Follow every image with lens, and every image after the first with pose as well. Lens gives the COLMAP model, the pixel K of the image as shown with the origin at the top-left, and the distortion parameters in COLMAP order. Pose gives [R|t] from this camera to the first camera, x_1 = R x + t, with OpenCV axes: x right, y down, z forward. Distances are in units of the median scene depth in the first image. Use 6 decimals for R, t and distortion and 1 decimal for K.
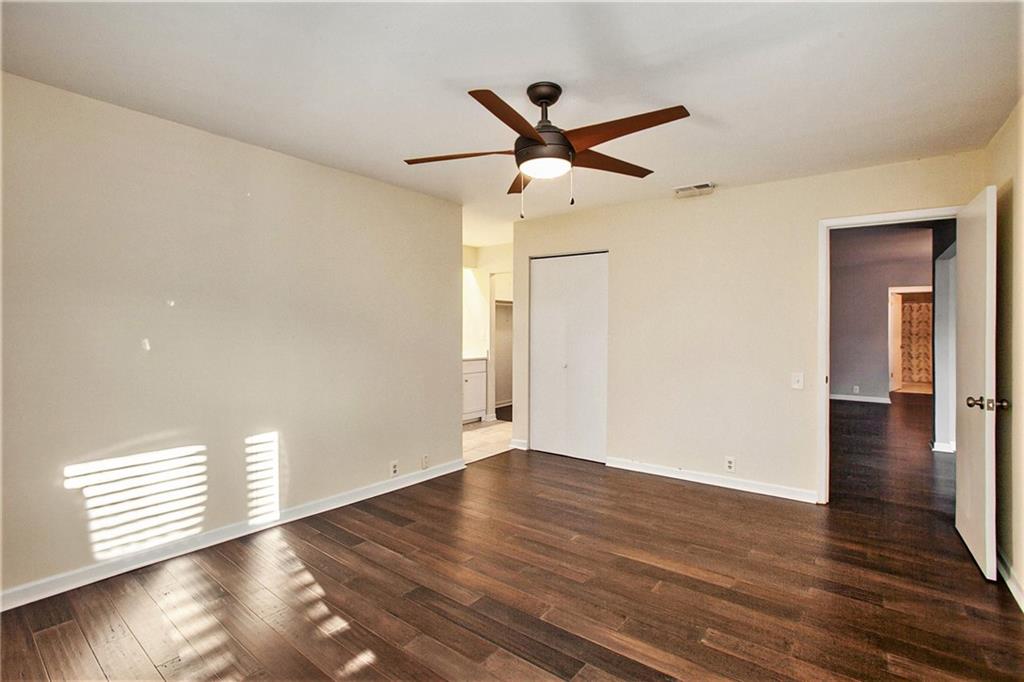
lens RADIAL K [[469.4, 0, 505.0], [0, 469.4, 336.8], [0, 0, 1]] dist [-0.000769, 0.000014]
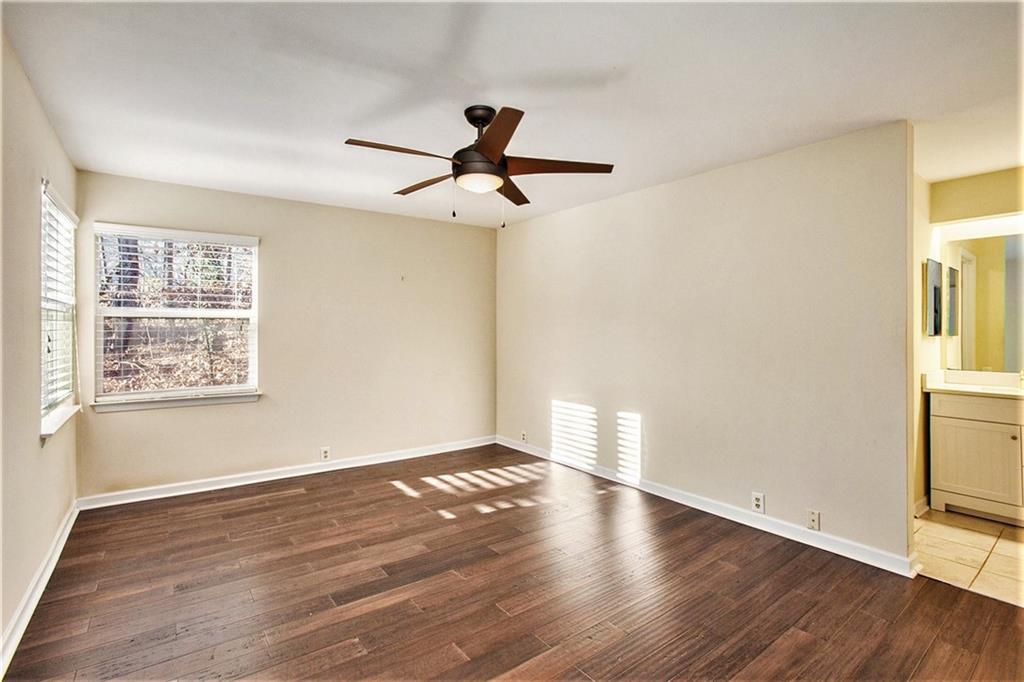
lens RADIAL K [[469.4, 0, 505.0], [0, 469.4, 336.8], [0, 0, 1]] dist [-0.000769, 0.000014]
pose [[-0.241359, -0.002885, -0.970432, 0.928140], [-0.007014, 0.999975, -0.001228, -0.000291], [0.970411, 0.006510, -0.241373, 1.086696]]
